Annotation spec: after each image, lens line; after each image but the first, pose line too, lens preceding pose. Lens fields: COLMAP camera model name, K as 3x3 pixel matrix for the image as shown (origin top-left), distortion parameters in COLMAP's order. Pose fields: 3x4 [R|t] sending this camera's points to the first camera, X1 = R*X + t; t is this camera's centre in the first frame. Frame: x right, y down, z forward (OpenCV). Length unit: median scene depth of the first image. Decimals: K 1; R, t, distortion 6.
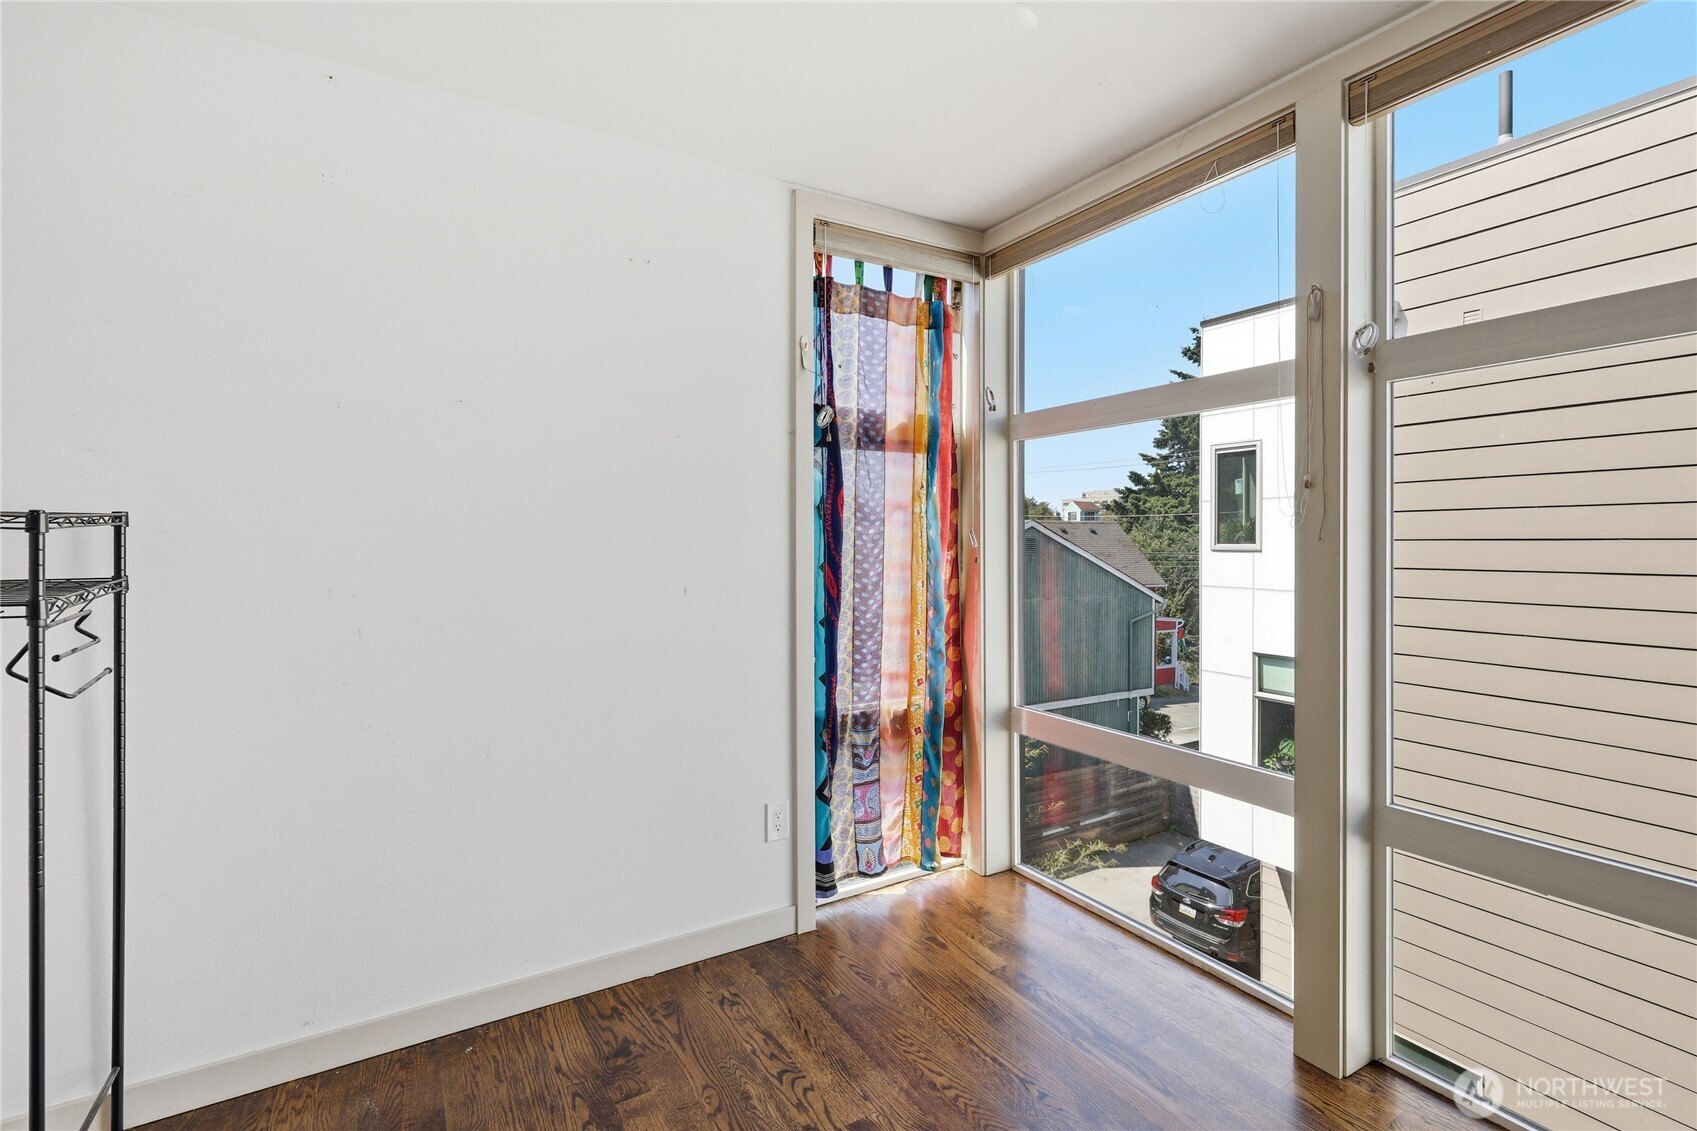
lens RADIAL K [[780.7, 0, 824.5], [0, 780.7, 532.9], [0, 0, 1]] dist [-0.000964, 0.000859]
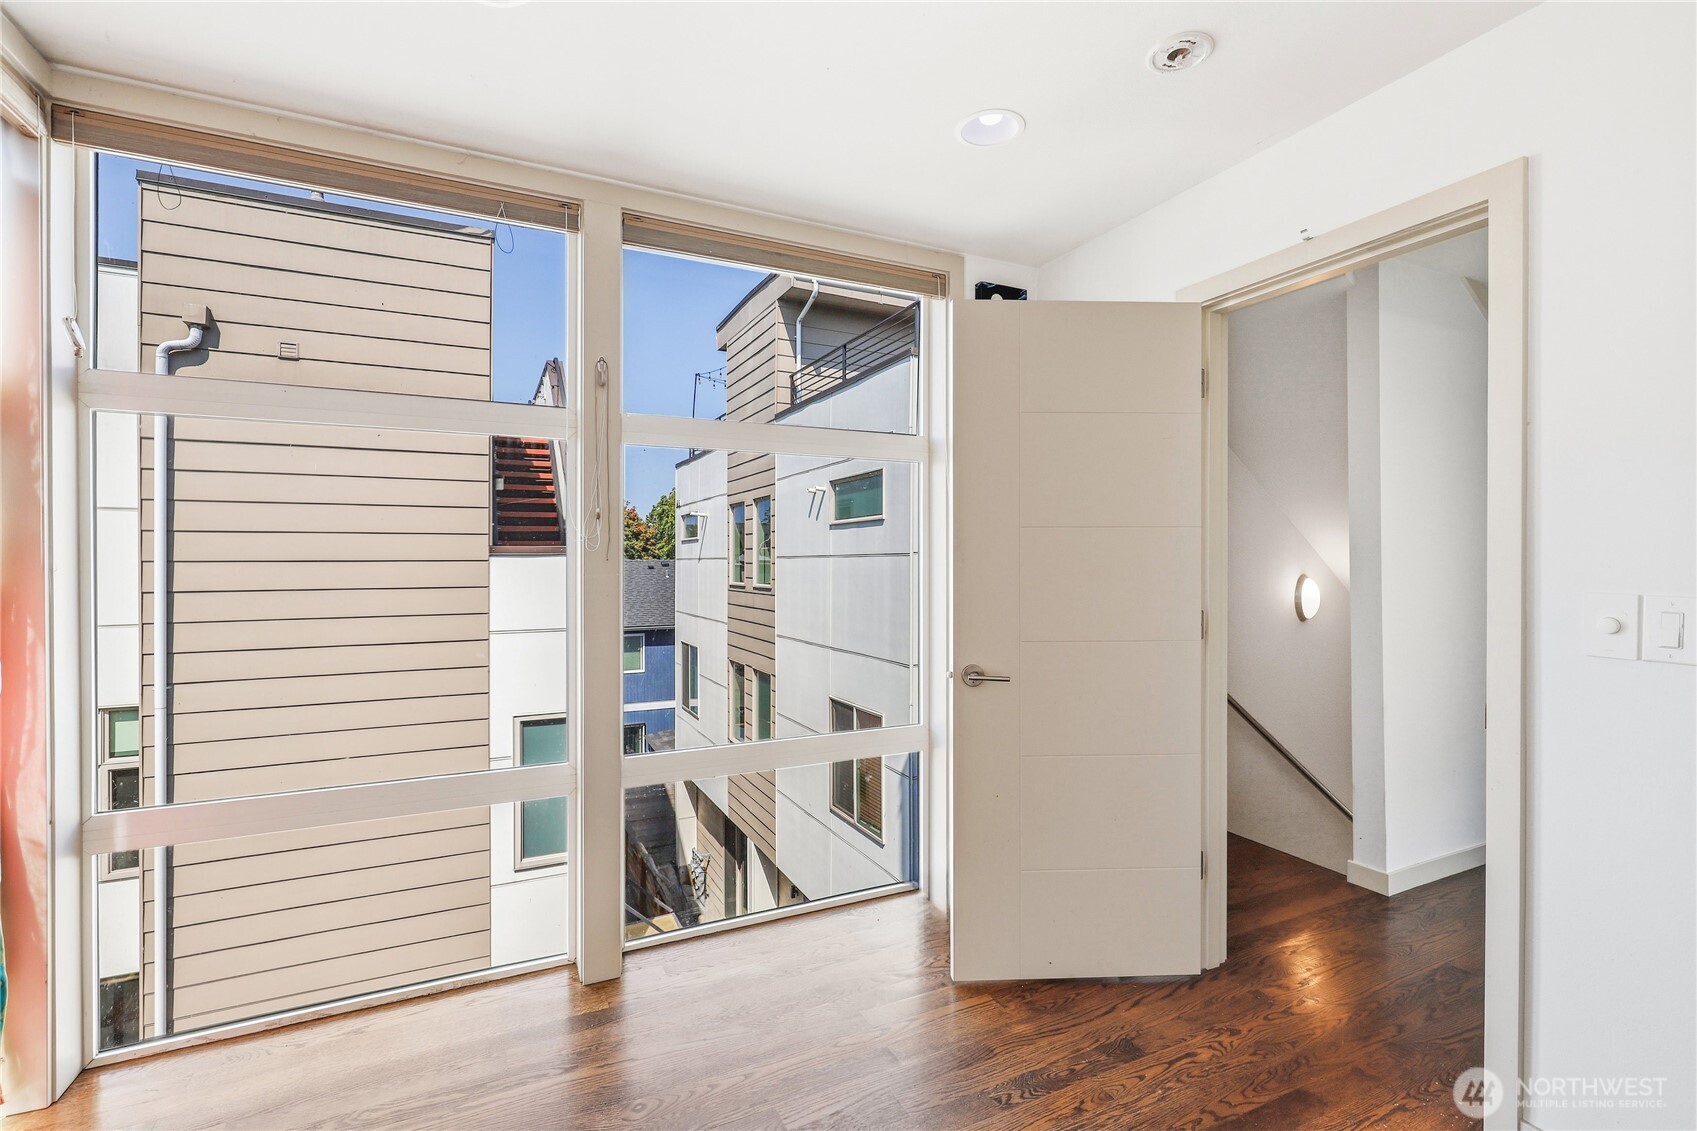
lens RADIAL K [[780.7, 0, 849.1], [0, 780.7, 572.1], [0, 0, 1]] dist [-0.000964, 0.000859]
pose [[0.060114, 0.000146, 0.998191, -0.449144], [-0.003662, 0.999993, 0.000075, 0.018348], [-0.998185, -0.003660, 0.060115, 0.399092]]
